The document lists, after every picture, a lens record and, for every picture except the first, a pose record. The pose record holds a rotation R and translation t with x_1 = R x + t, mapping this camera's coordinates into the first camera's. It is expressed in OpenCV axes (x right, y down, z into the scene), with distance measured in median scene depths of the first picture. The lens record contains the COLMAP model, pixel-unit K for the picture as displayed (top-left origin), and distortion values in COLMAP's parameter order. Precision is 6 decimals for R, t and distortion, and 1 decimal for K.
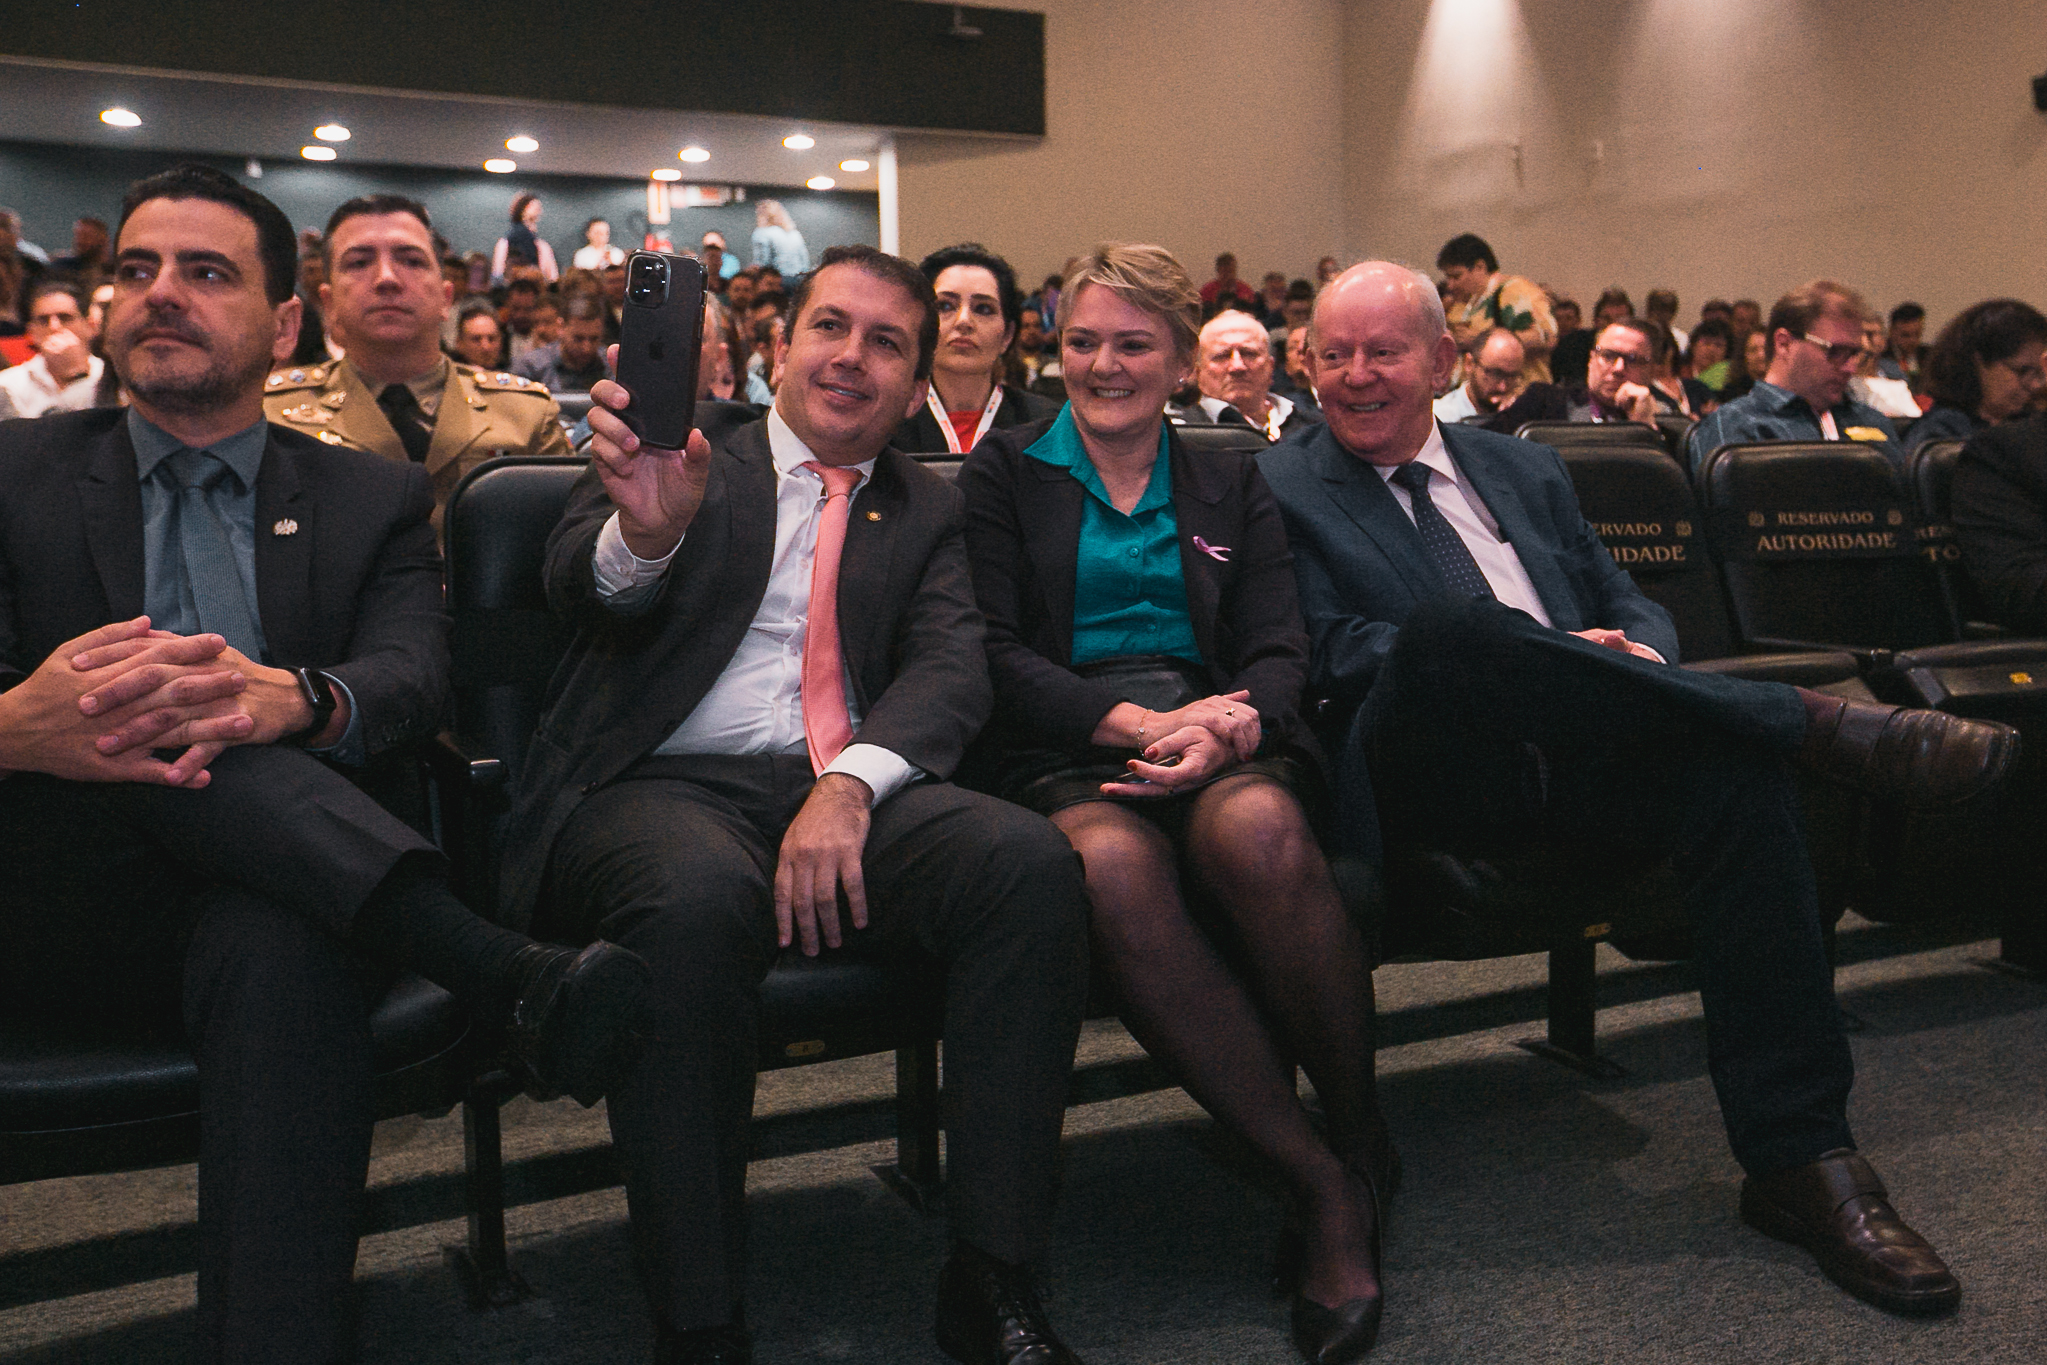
lens RADIAL K [[1888.3, 0, 1036.3], [0, 1888.3, 678.4], [0, 0, 1]] dist [0.015805, 0.000000]
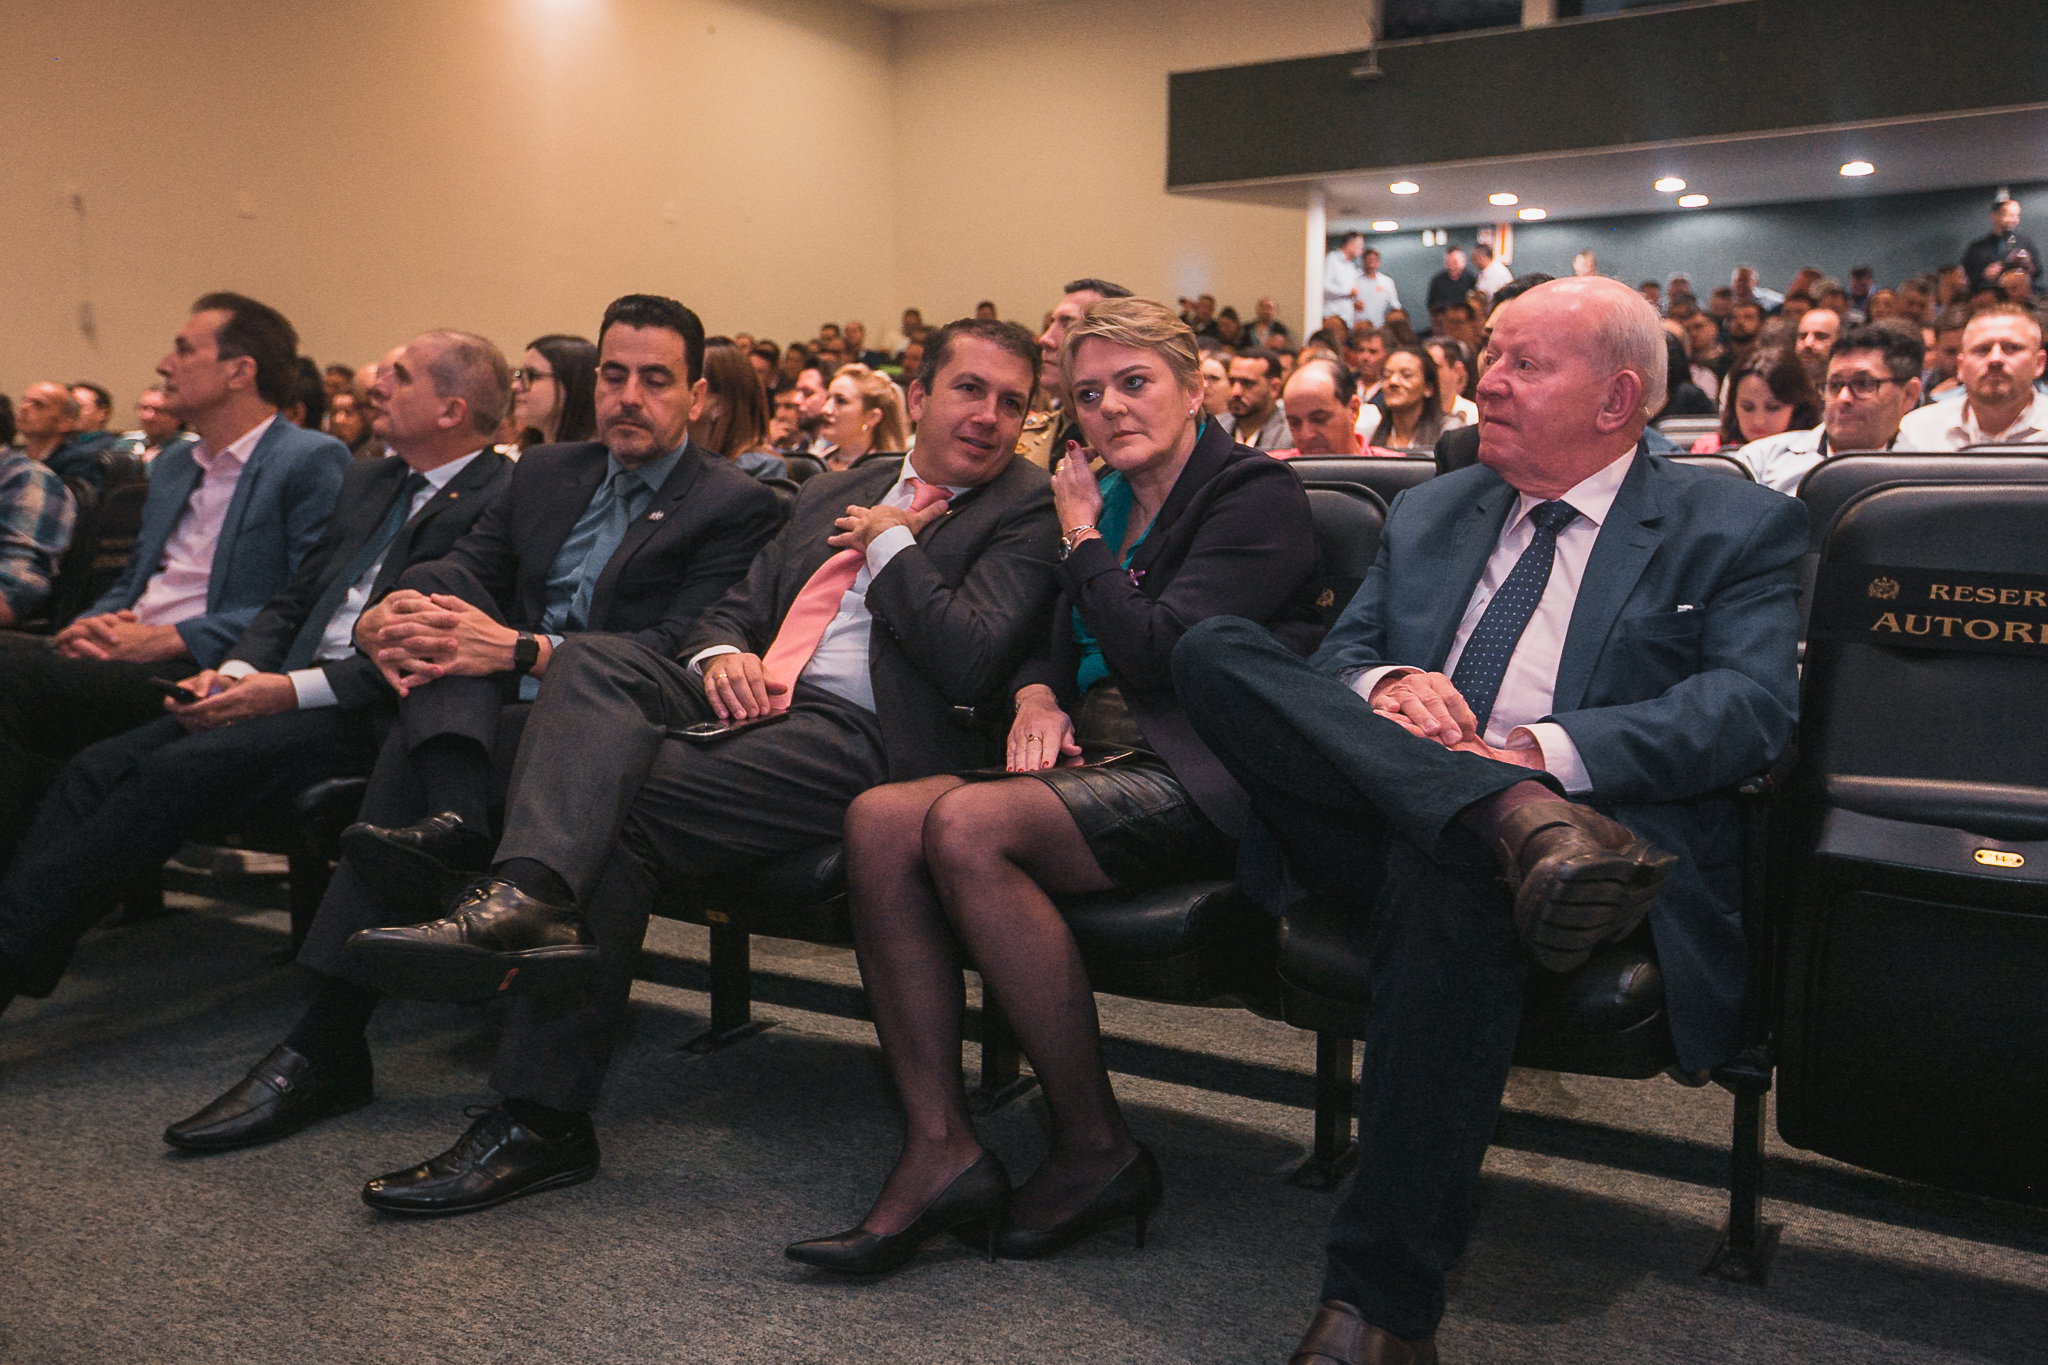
lens RADIAL K [[1722.5, 0, 1024.5], [0, 1722.5, 689.1], [0, 0, 1]] dist [0.043115, -0.003608]
pose [[0.527004, 0.104010, -0.843474, 0.844441], [-0.098797, 0.993251, 0.060751, -0.058057], [0.844101, 0.051317, 0.533723, 0.396130]]
